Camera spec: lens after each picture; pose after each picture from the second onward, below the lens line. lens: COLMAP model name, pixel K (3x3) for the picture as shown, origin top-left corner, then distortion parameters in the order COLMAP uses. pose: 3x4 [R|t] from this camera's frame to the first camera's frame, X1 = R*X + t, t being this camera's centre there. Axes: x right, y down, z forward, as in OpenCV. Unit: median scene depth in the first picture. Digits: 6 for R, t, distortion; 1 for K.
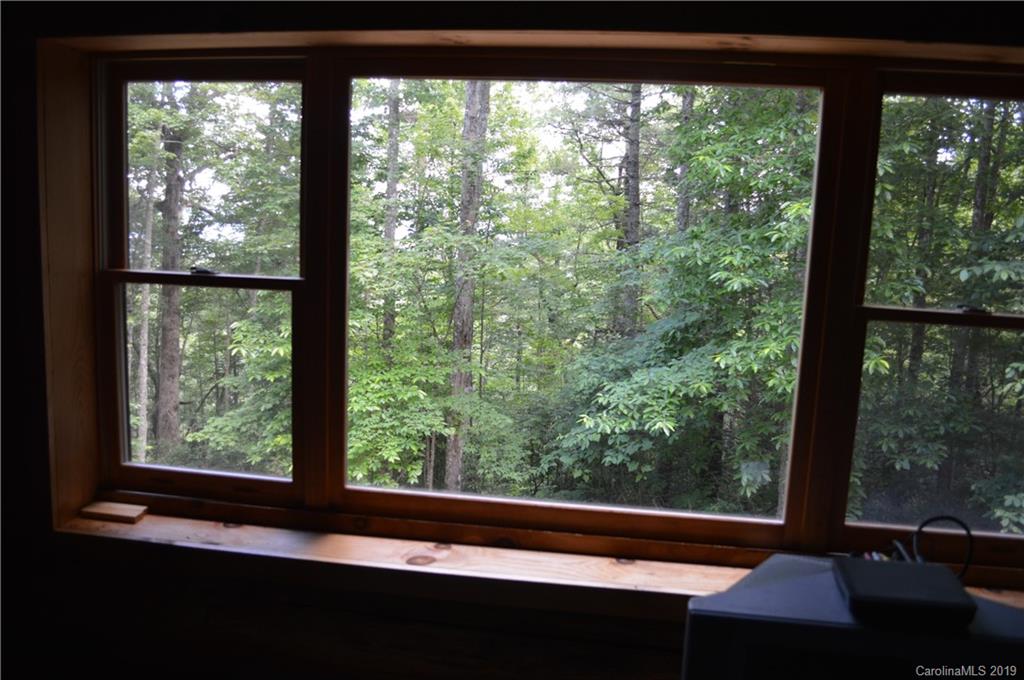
lens RADIAL K [[798.7, 0, 508.4], [0, 798.7, 341.6], [0, 0, 1]] dist [-0.081759, 0.001234]
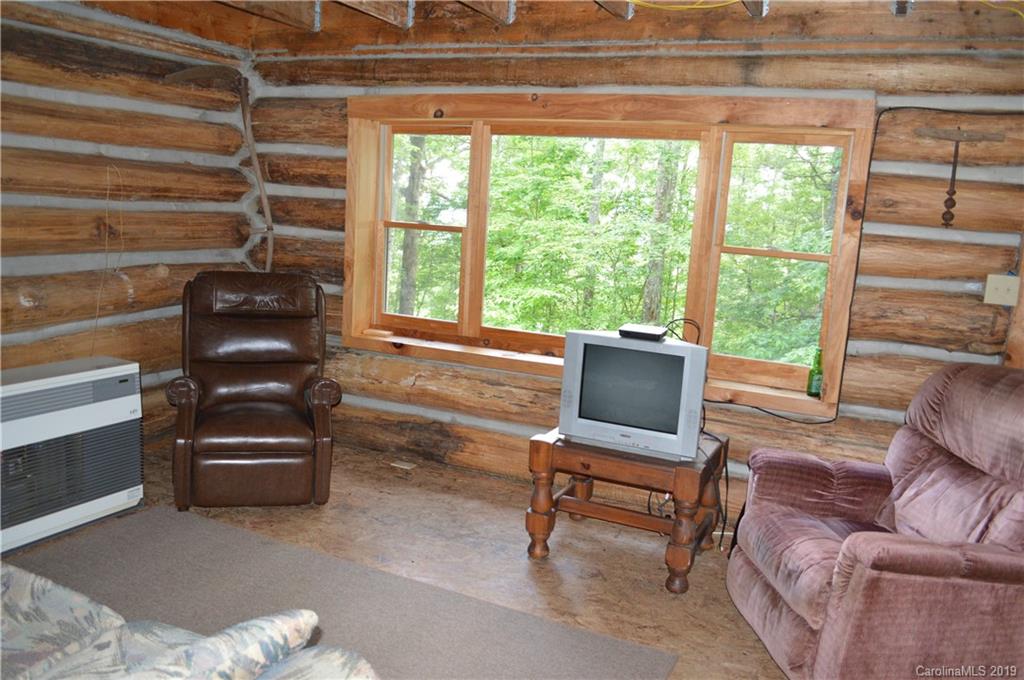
lens RADIAL K [[798.7, 0, 512.9], [0, 798.7, 337.2], [0, 0, 1]] dist [-0.081759, 0.001234]
pose [[0.961356, 0.063295, -0.267934, 0.442139], [-0.061609, 0.997992, 0.014705, 0.173370], [0.268327, 0.002371, 0.963325, -1.018746]]
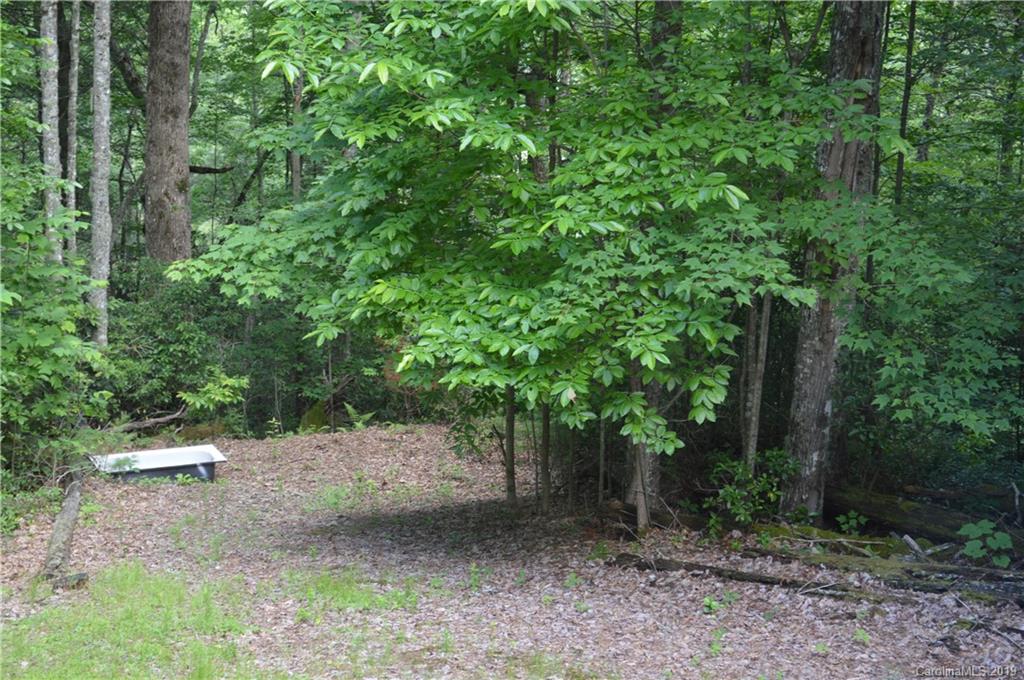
lens RADIAL K [[1889.3, 0, 511.0], [0, 1889.3, 341.3], [0, 0, 1]] dist [-0.038092, 0.000000]
pose [[0.968933, 0.064435, -0.238782, 0.007437], [-0.025444, 0.986314, 0.162905, -0.009263], [0.246011, -0.151769, 0.957311, 0.089268]]
